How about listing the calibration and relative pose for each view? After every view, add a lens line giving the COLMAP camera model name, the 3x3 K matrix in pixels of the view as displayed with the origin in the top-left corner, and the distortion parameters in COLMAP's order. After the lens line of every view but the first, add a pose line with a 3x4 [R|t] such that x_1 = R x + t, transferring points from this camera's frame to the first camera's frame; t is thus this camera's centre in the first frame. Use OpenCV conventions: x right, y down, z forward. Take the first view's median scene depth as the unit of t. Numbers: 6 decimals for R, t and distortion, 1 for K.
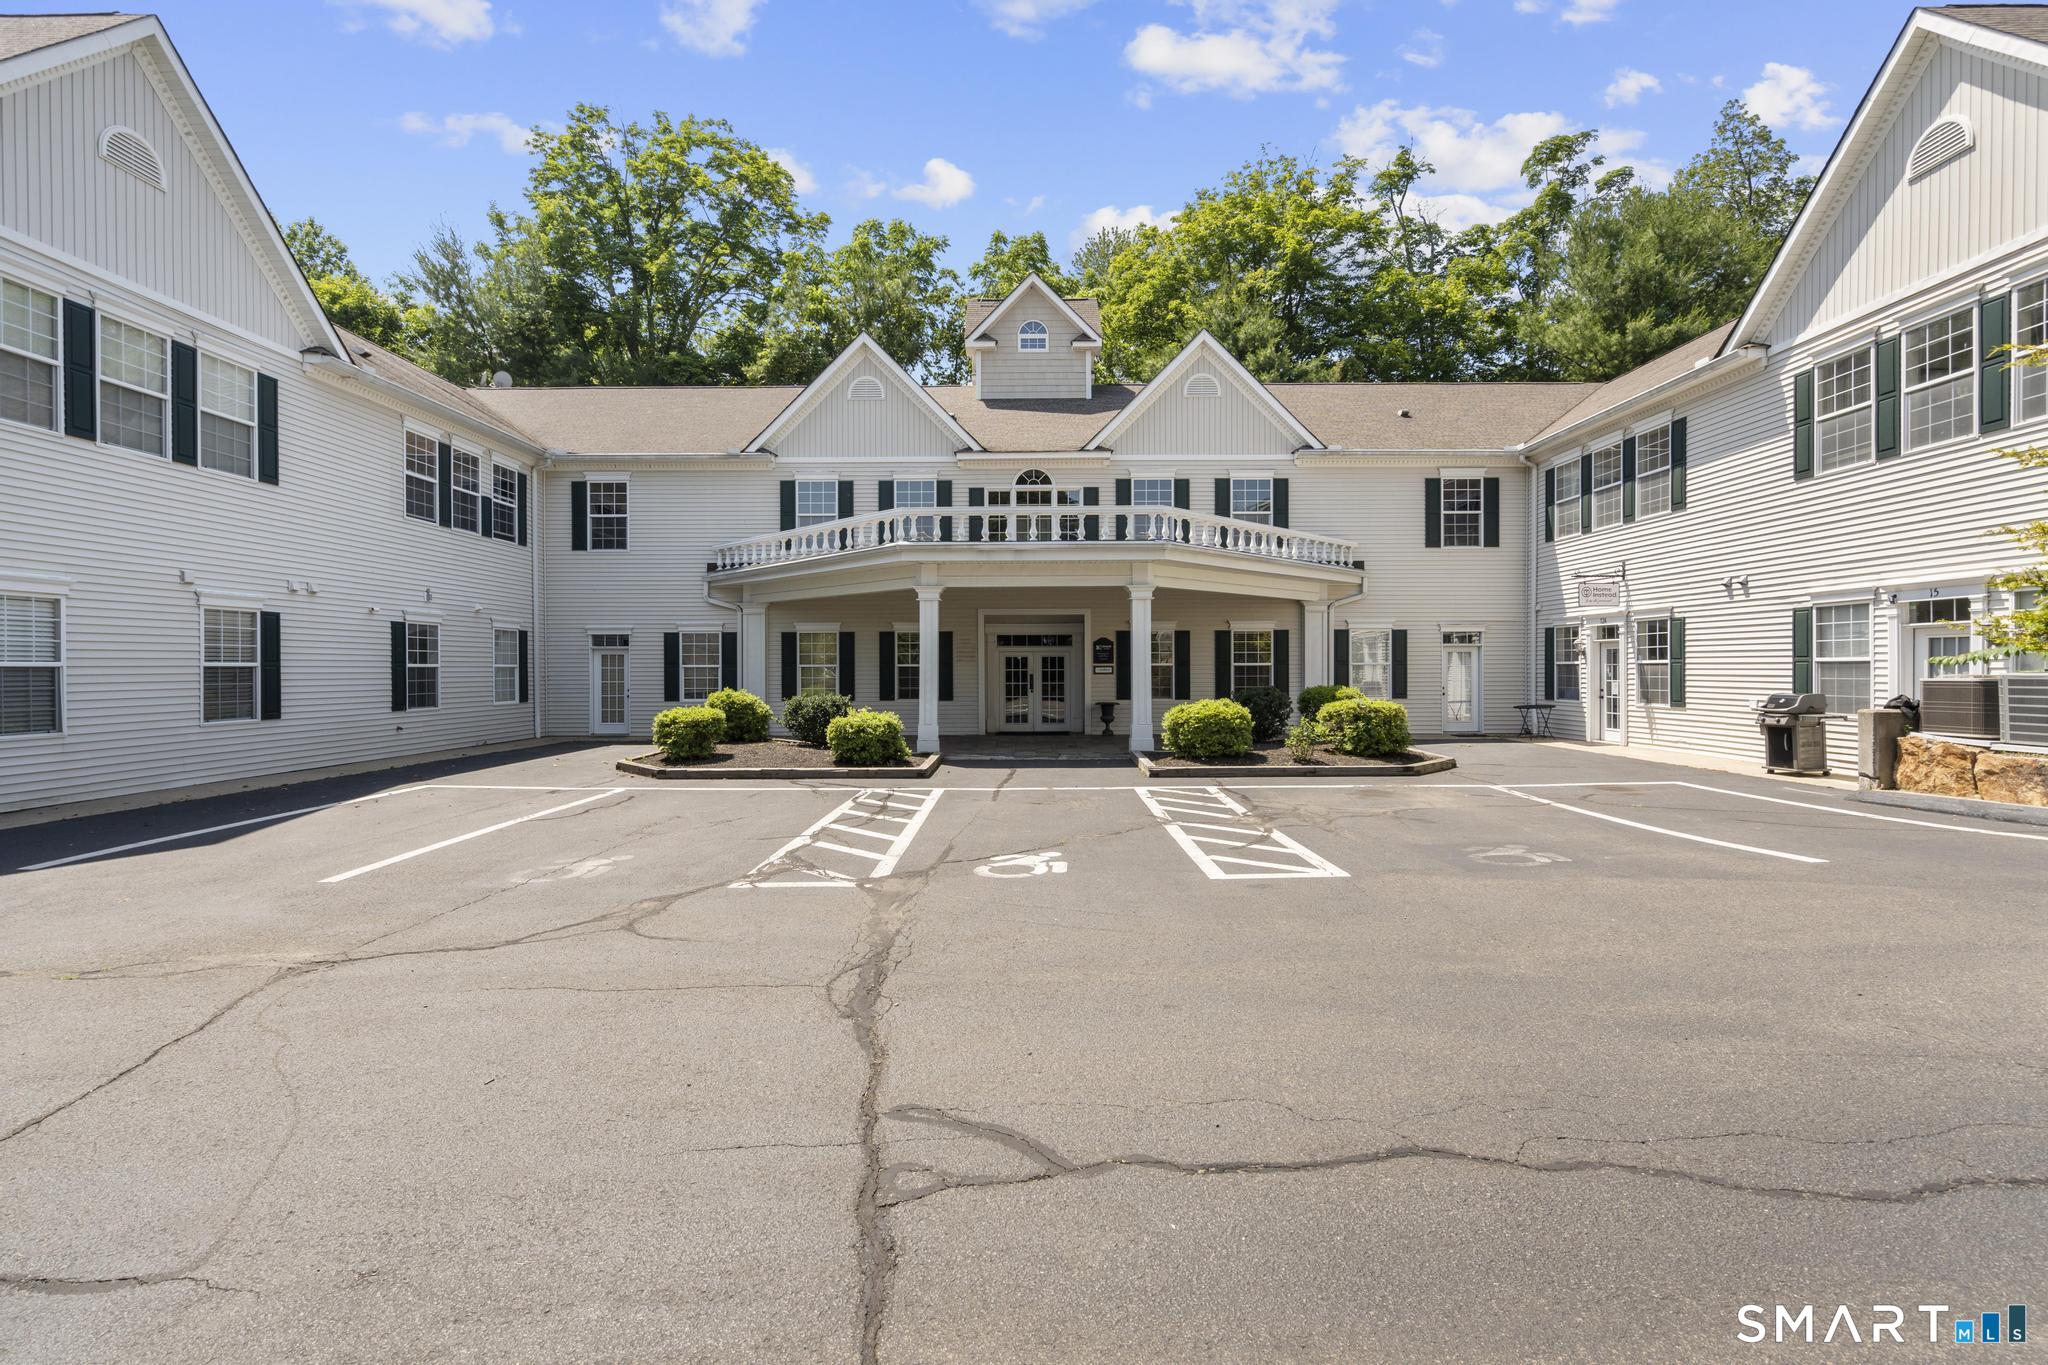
lens RADIAL K [[937.1, 0, 1024.0], [0, 937.1, 682.5], [0, 0, 1]] dist [-0.005431, 0.000221]
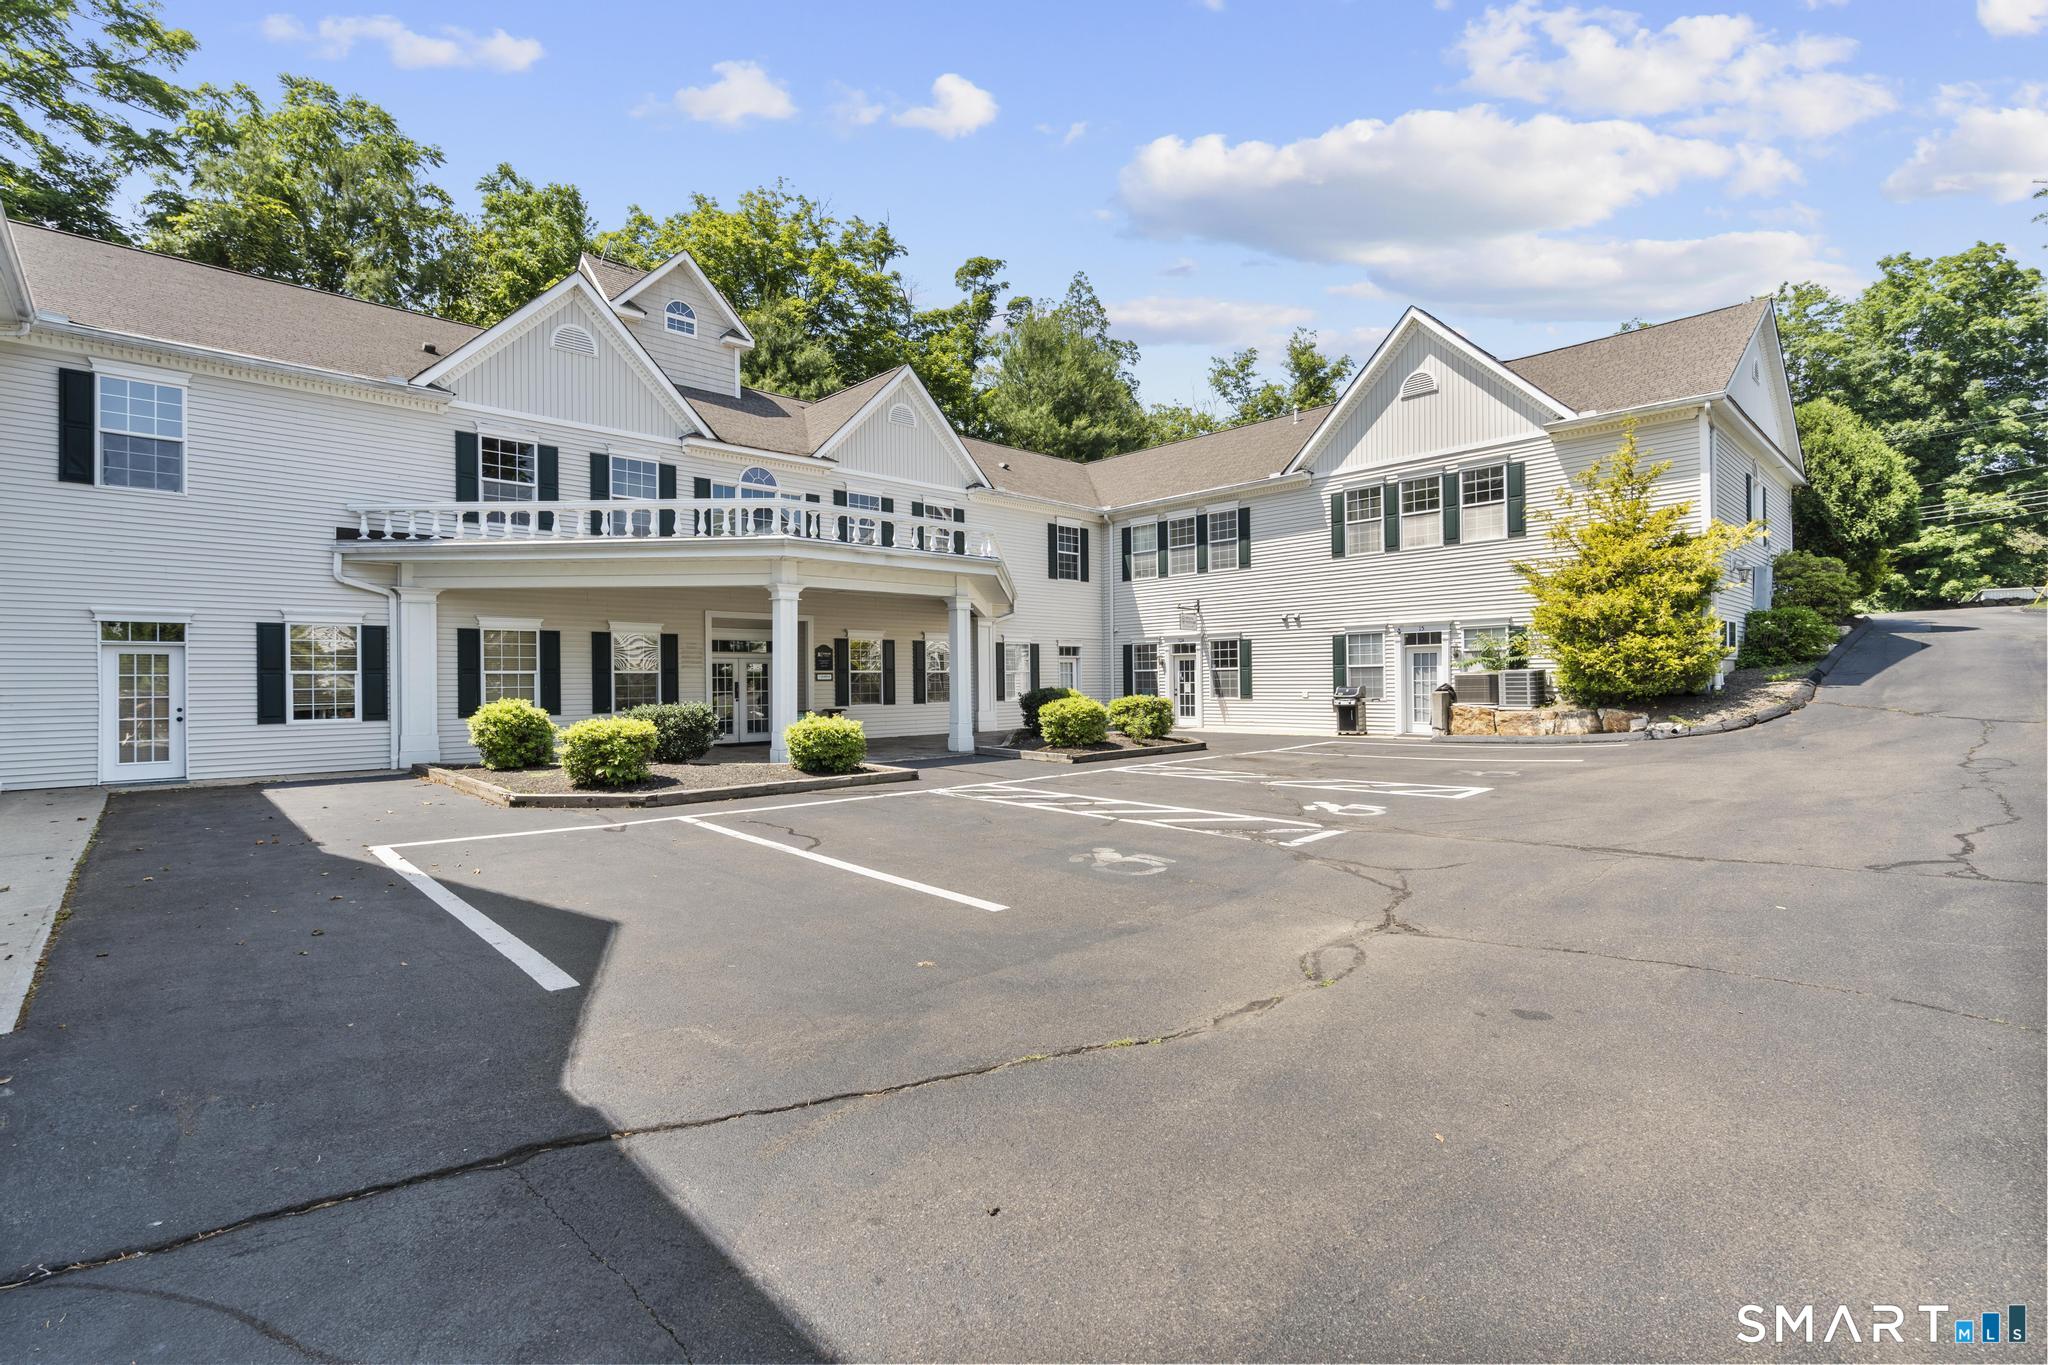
lens RADIAL K [[925.8, 0, 1026.6], [0, 925.8, 677.8], [0, 0, 1]] dist [-0.006533, 0.003194]
pose [[0.714877, -0.002669, 0.699245, -0.488108], [0.018831, 0.999704, -0.015436, 0.007516], [-0.698997, 0.024202, 0.714715, 0.148755]]
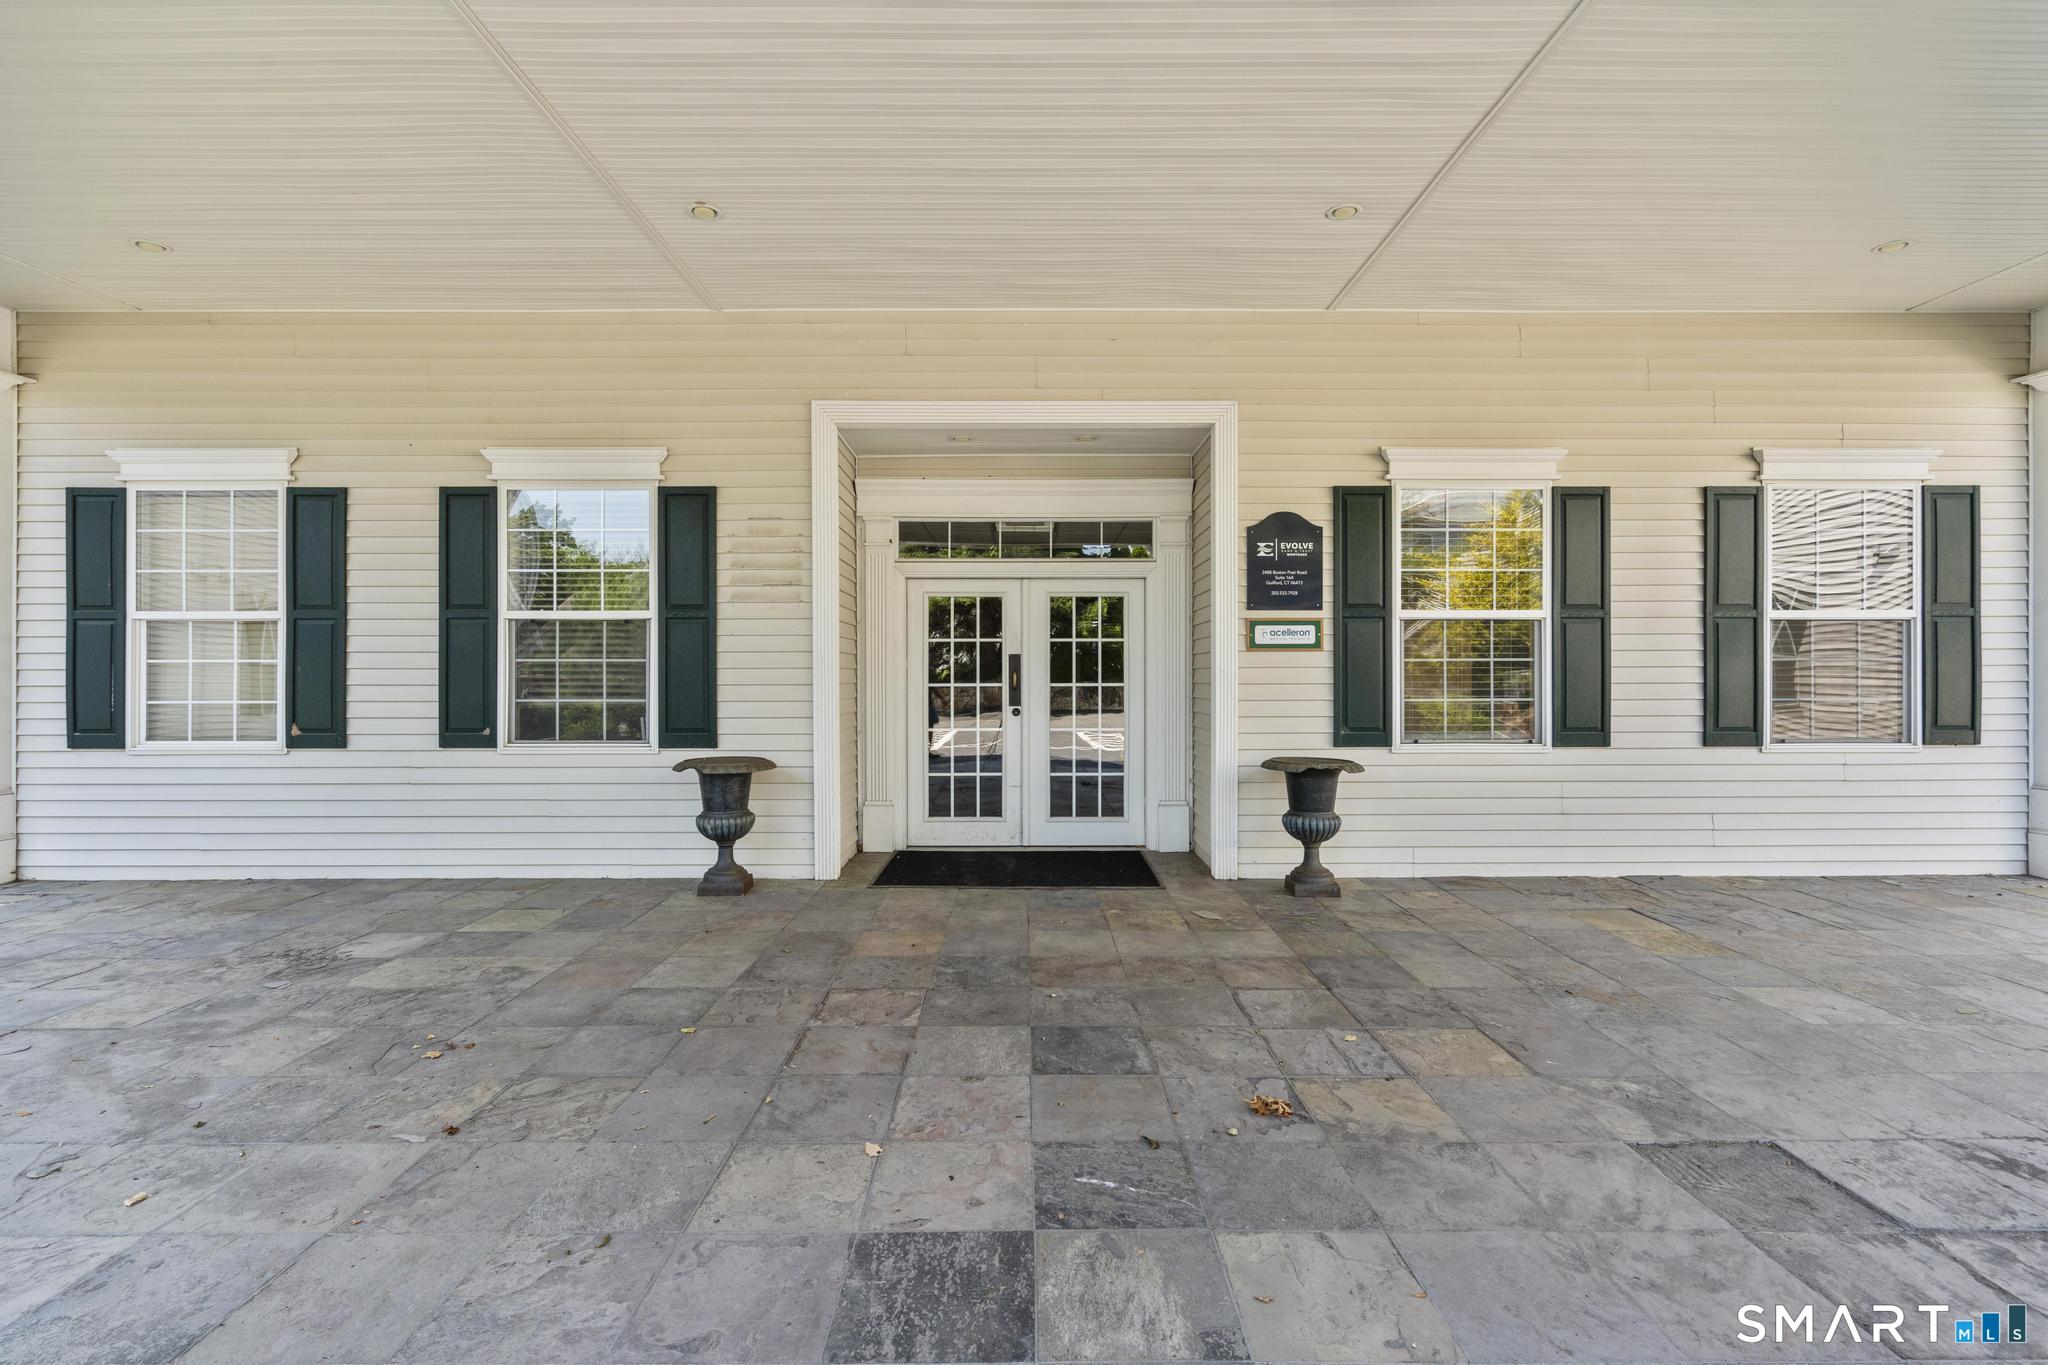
lens RADIAL K [[925.8, 0, 1026.6], [0, 925.8, 677.8], [0, 0, 1]] dist [-0.006533, 0.003194]
pose [[0.999944, 0.002747, 0.010264, 0.009662], [-0.002560, 0.999831, -0.018196, 0.004269], [-0.010312, 0.018169, 0.999782, 0.794063]]
